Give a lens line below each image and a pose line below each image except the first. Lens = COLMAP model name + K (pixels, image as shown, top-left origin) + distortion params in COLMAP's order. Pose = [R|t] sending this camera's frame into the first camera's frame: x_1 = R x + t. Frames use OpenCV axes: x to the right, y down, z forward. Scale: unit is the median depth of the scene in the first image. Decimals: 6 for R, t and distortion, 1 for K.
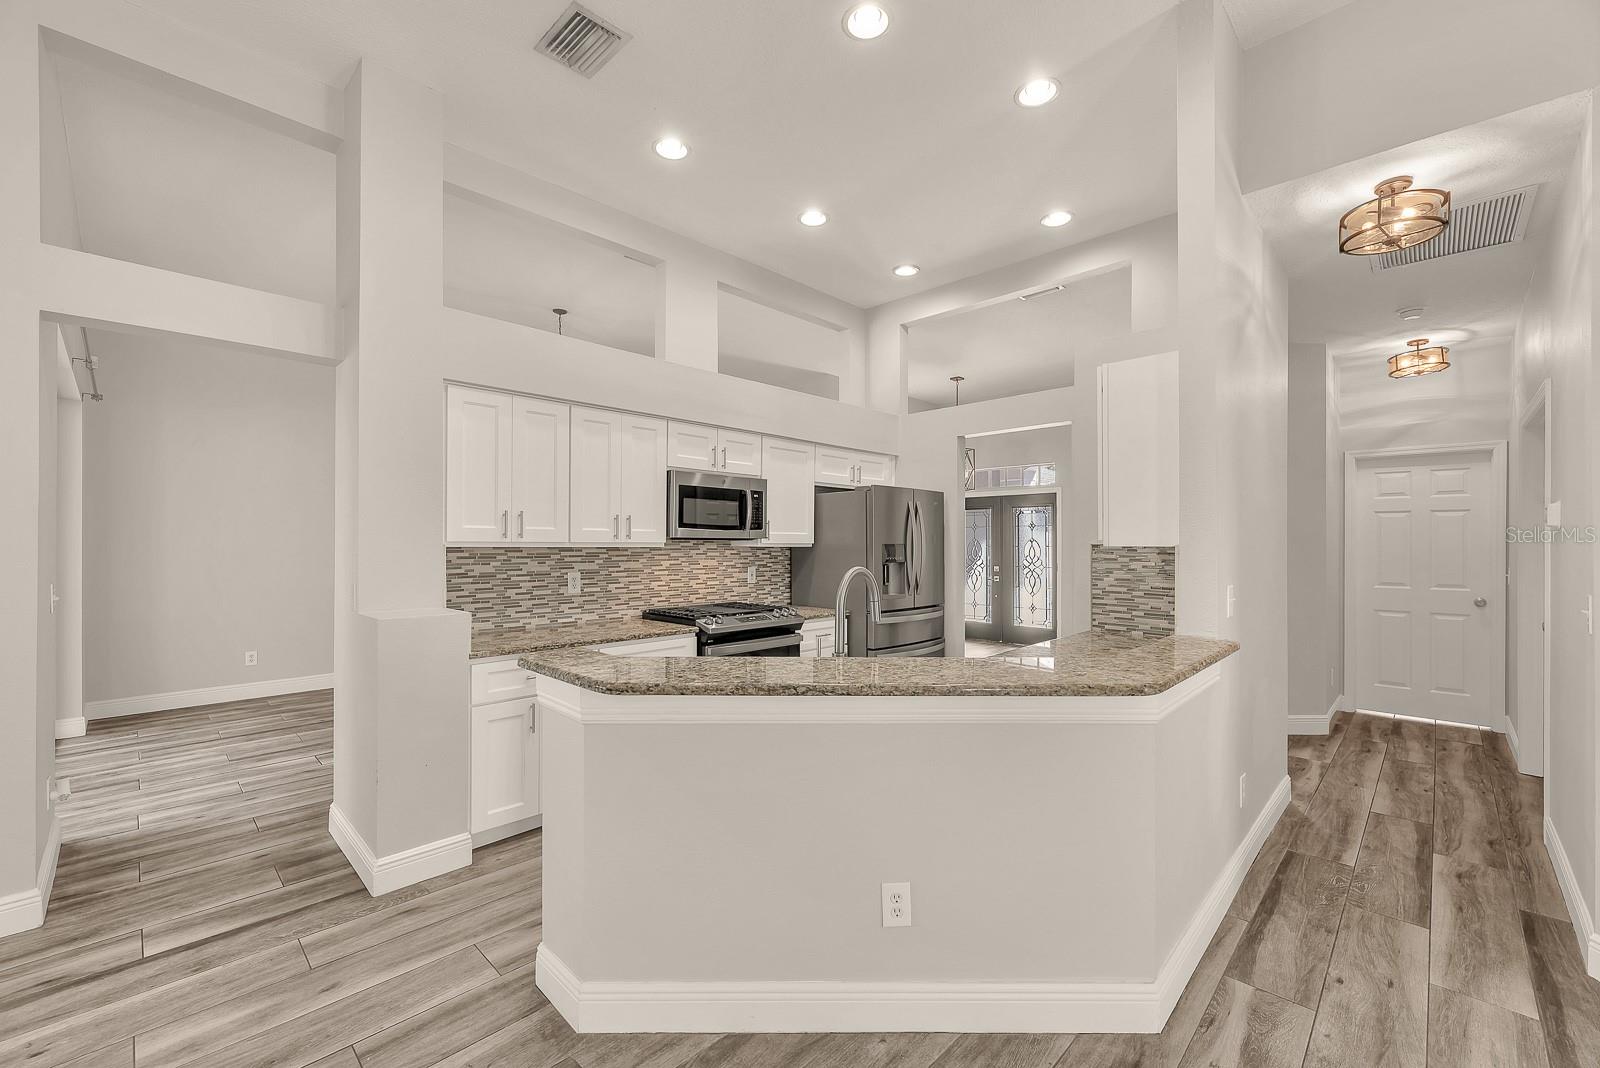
lens RADIAL K [[656.0, 0, 794.2], [0, 656.0, 542.6], [0, 0, 1]] dist [0.000019, 0.000051]
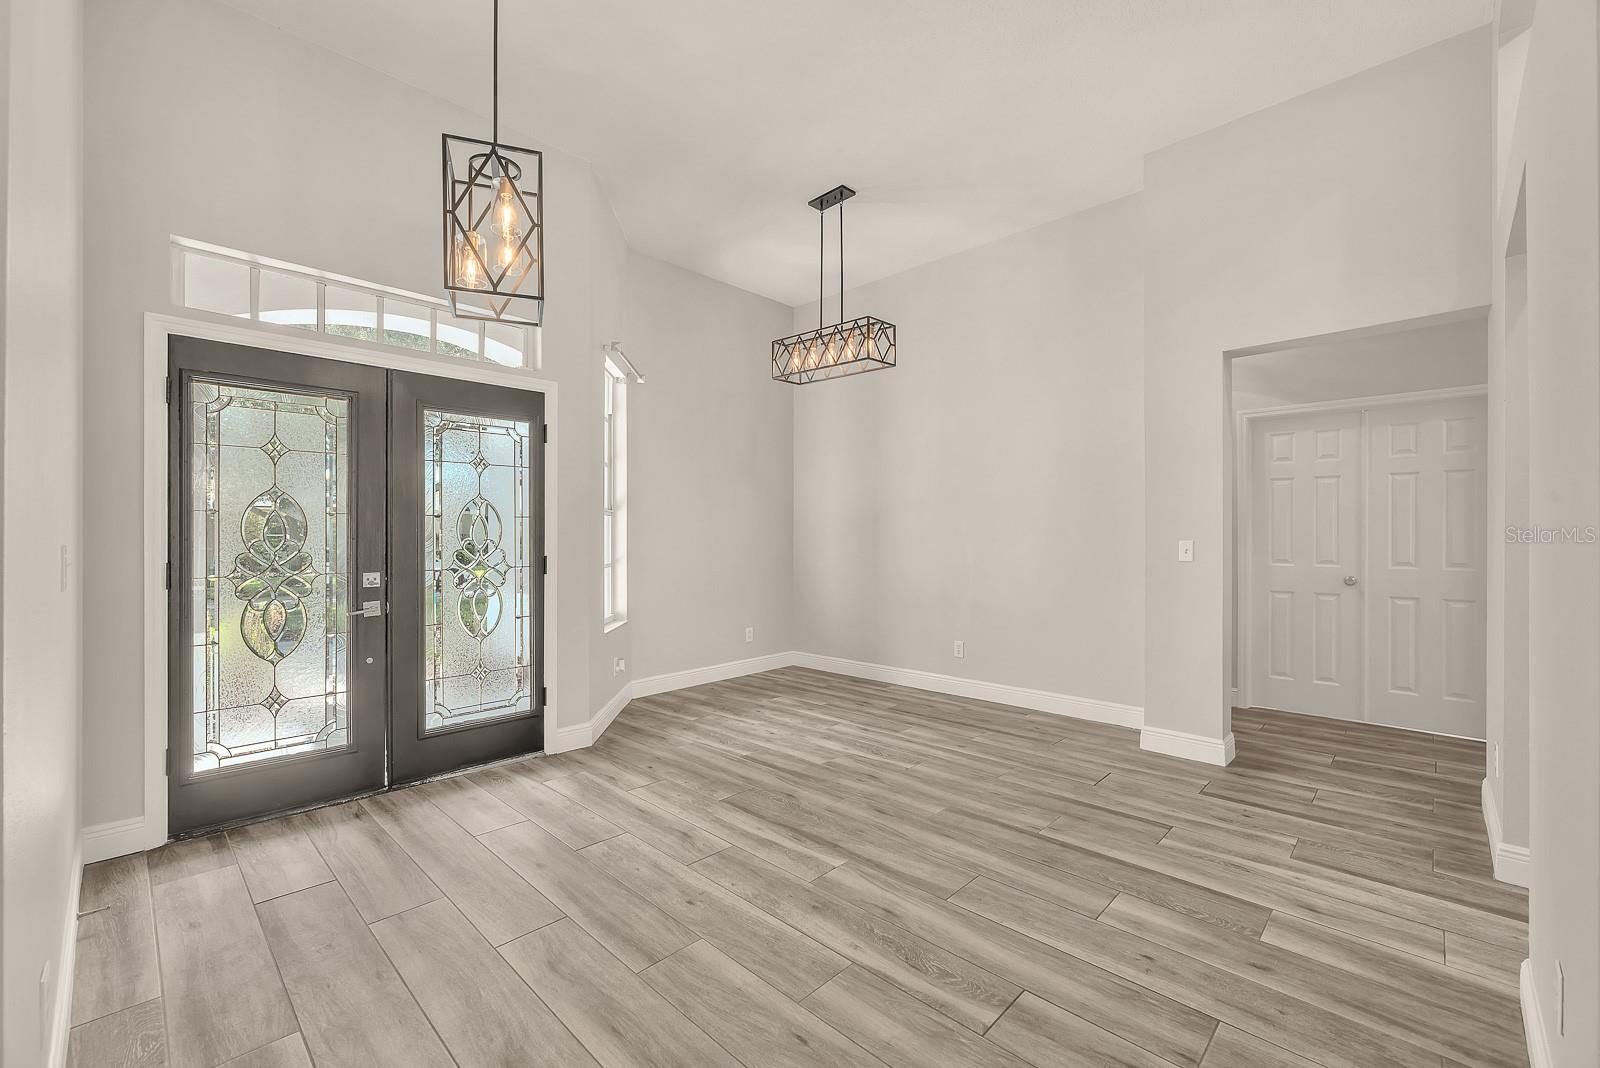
lens RADIAL K [[658.4, 0, 792.3], [0, 658.4, 536.9], [0, 0, 1]] dist [-0.003058, -0.000481]
pose [[-0.005115, 0.000261, 0.999987, -0.081167], [-0.000486, 1.000000, -0.000263, 0.040993], [-0.999987, -0.000487, -0.005115, 1.836564]]
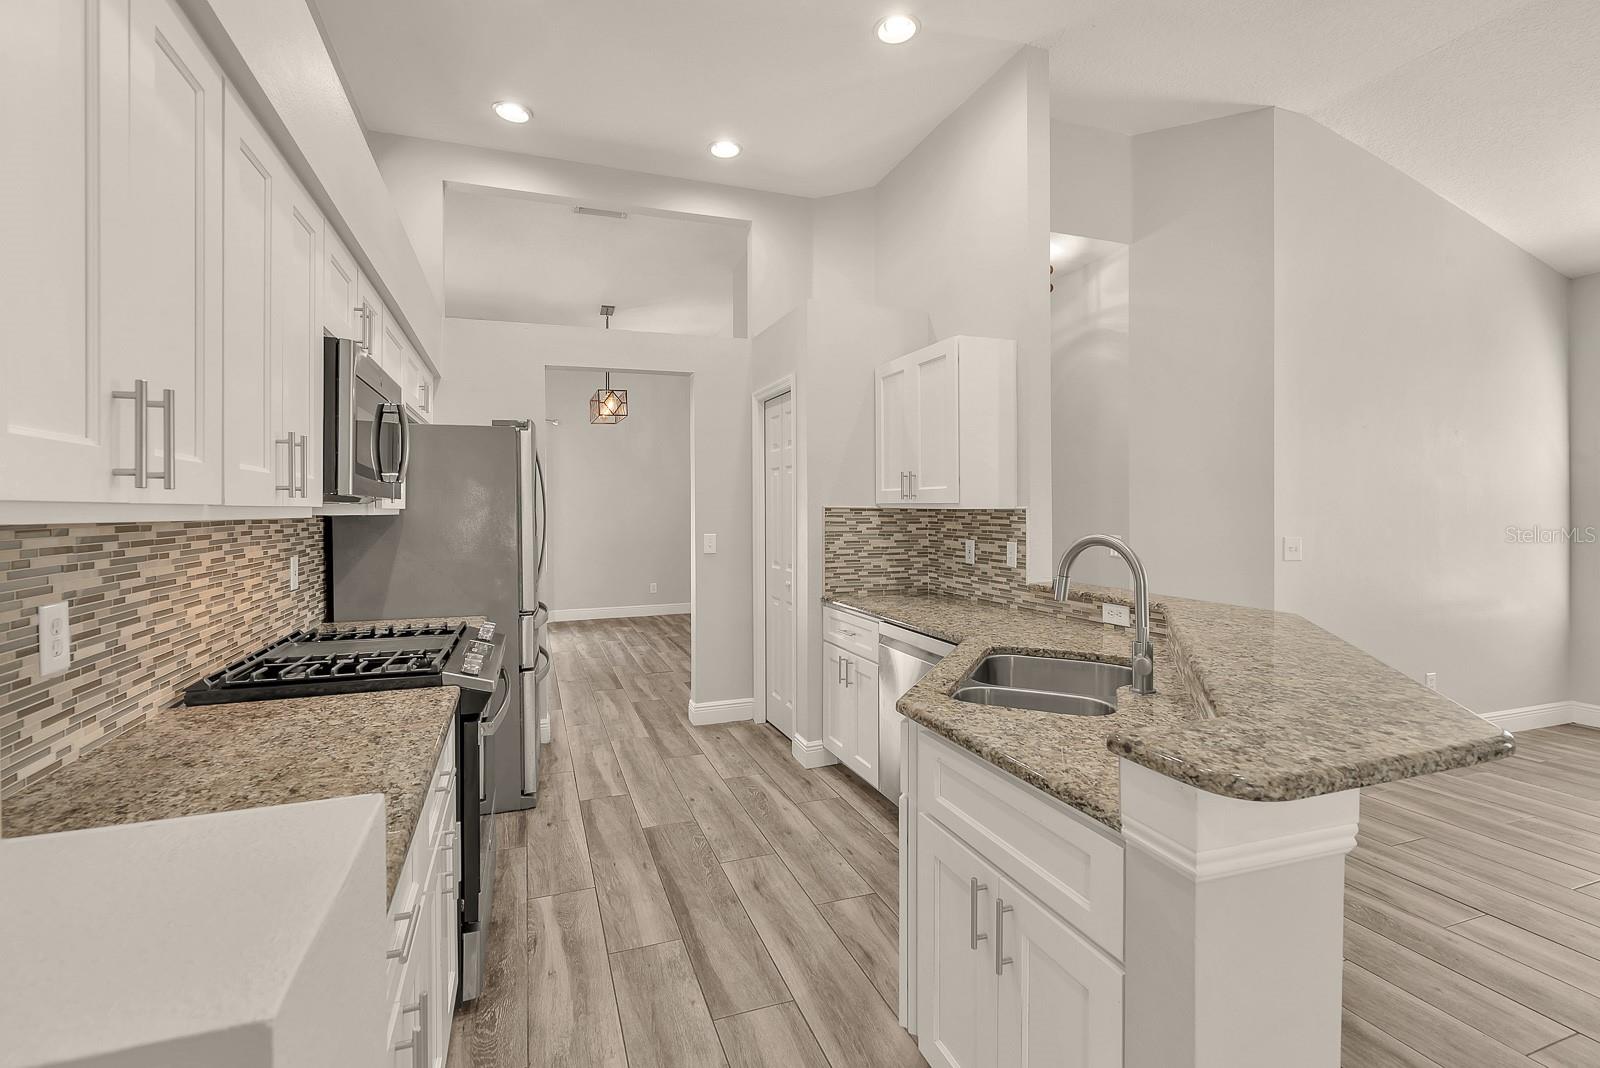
lens RADIAL K [[703.1, 0, 769.1], [0, 703.1, 516.0], [0, 0, 1]] dist [-0.001519, -0.000133]
pose [[0.445583, -0.012695, 0.895151, -0.476198], [0.004453, 0.999919, 0.011964, 0.001853], [-0.895230, -0.001345, 0.445603, 0.549274]]
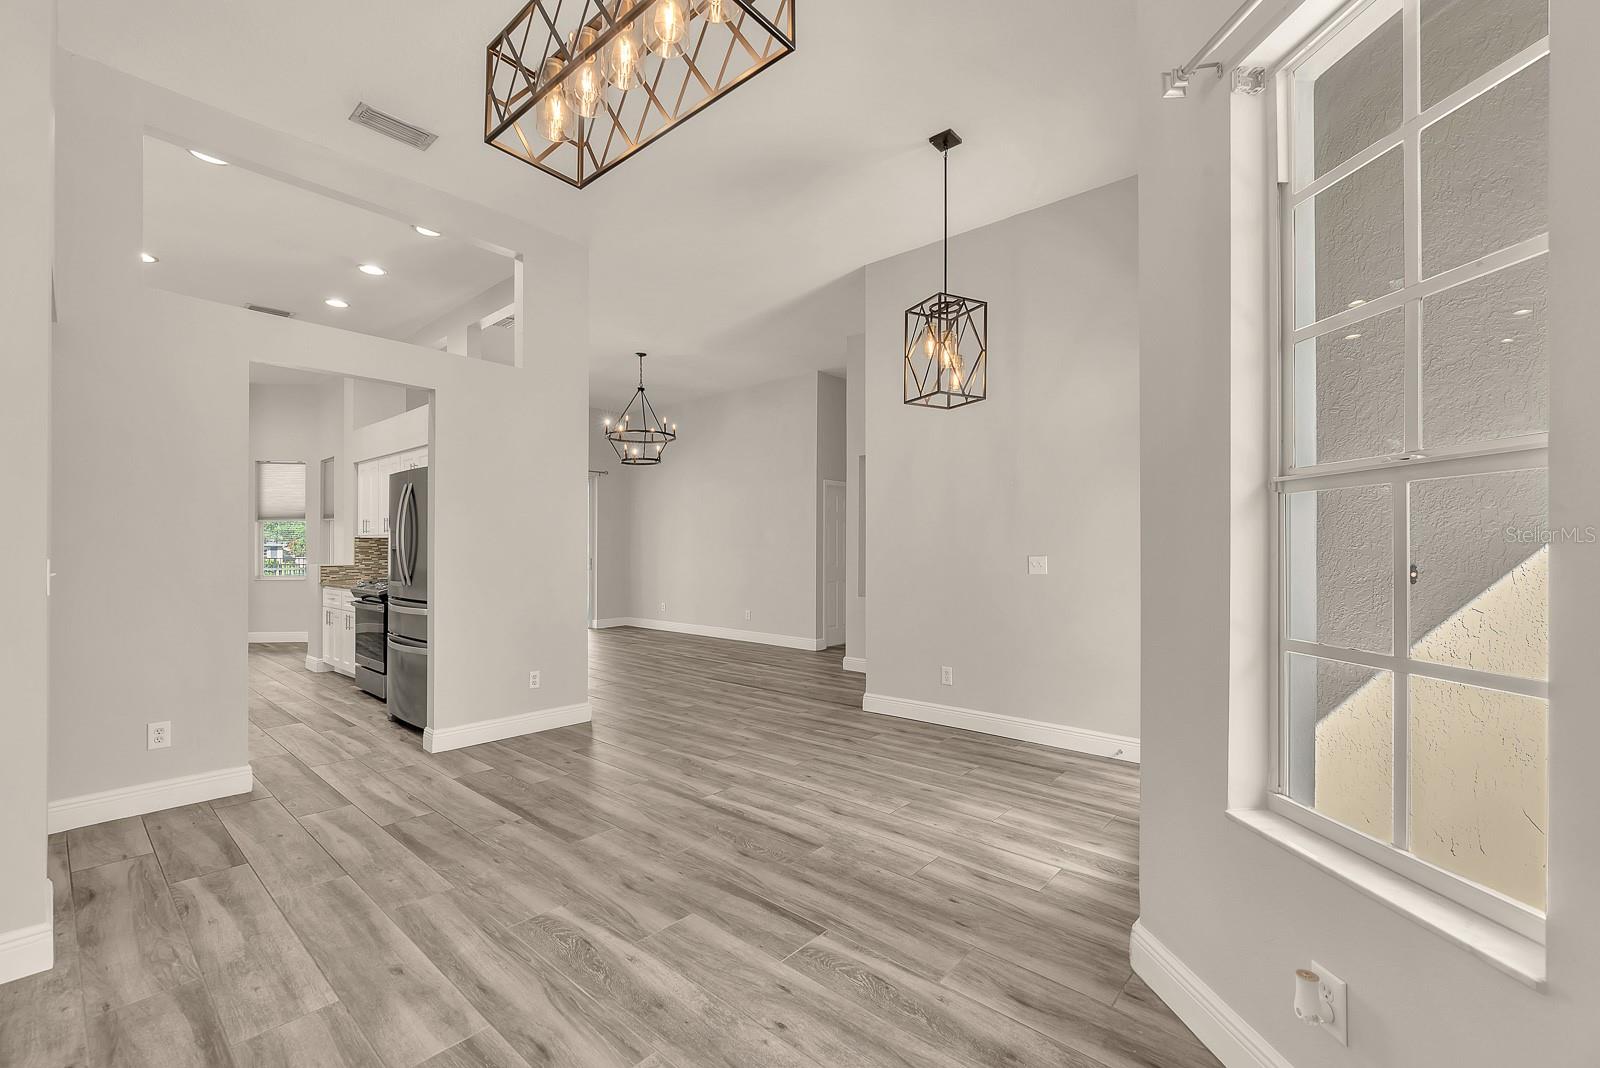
lens RADIAL K [[660.9, 0, 794.7], [0, 660.9, 546.3], [0, 0, 1]] dist [-0.002032, 0.000903]
pose [[0.059581, -0.006331, -0.998203, 1.412555], [-0.001317, 0.999979, -0.006421, 0.038233], [0.998223, 0.001698, 0.059571, 1.845987]]
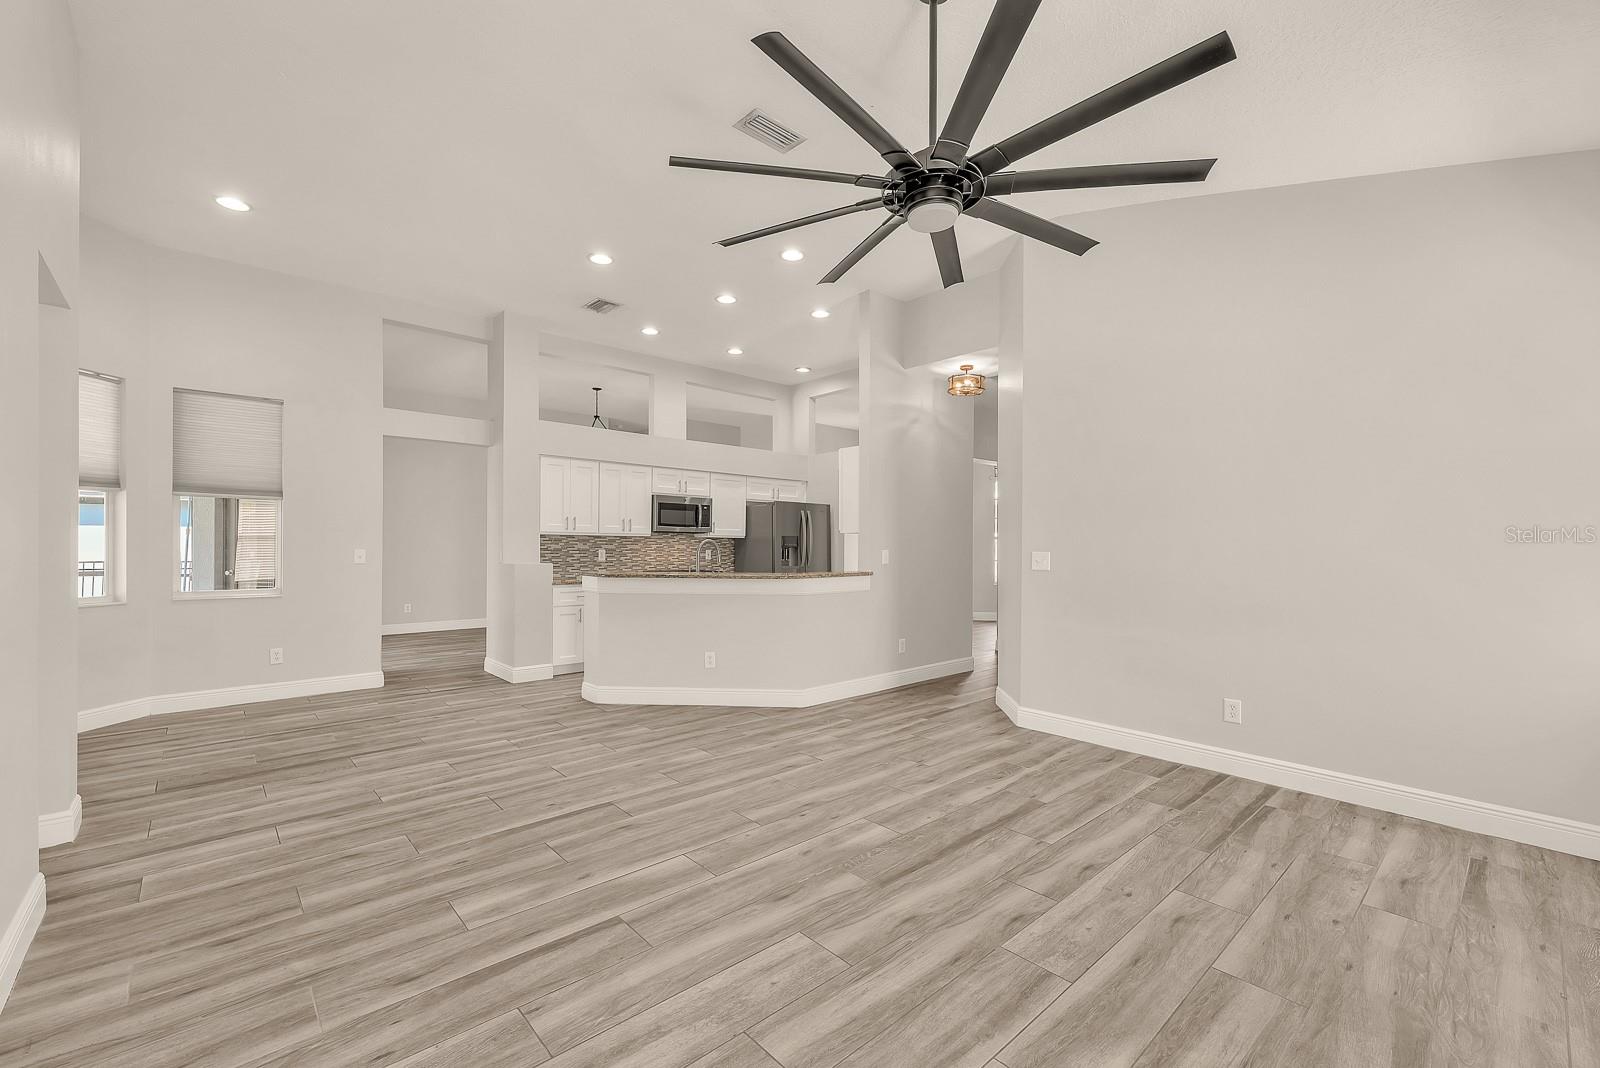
lens RADIAL K [[663.9, 0, 797.8], [0, 663.9, 549.8], [0, 0, 1]] dist [0.000529, 0.000404]
pose [[0.998199, 0.002200, -0.059948, 0.329612], [-0.001963, 0.999990, 0.004009, 0.036623], [0.059957, -0.003884, 0.998193, -0.840115]]
